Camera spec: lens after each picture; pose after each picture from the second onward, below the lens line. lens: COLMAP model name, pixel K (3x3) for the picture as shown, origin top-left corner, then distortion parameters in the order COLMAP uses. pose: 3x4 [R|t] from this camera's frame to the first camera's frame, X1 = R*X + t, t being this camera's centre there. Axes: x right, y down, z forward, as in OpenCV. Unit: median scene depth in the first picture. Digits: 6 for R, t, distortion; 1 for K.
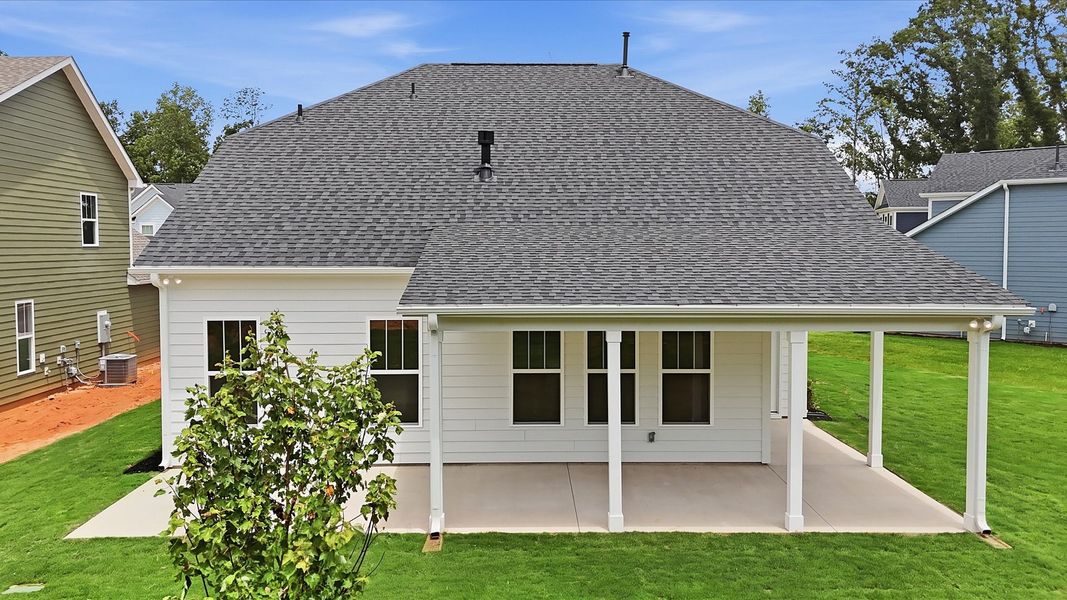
lens RADIAL K [[859.1, 0, 533.8], [0, 859.1, 247.0], [0, 0, 1]] dist [0.052036, -0.004865]
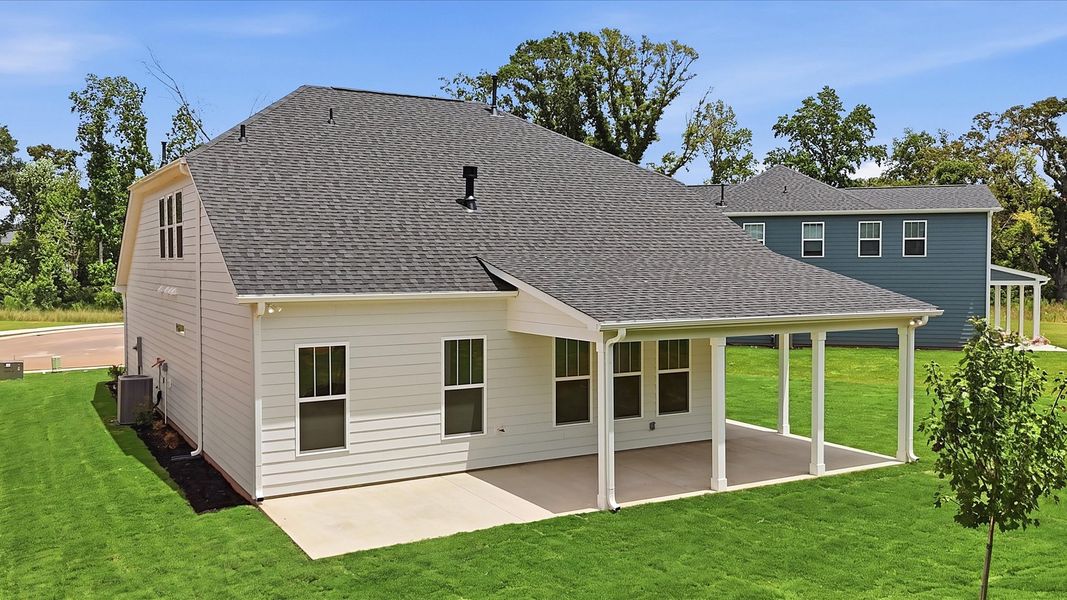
lens RADIAL K [[904.5, 0, 533.3], [0, 904.5, 273.9], [0, 0, 1]] dist [0.160305, -0.001441]
pose [[0.879172, -0.008857, 0.476422, -0.624800], [0.005805, 0.999952, 0.007878, -0.007729], [-0.476469, -0.004160, 0.879181, -0.059408]]
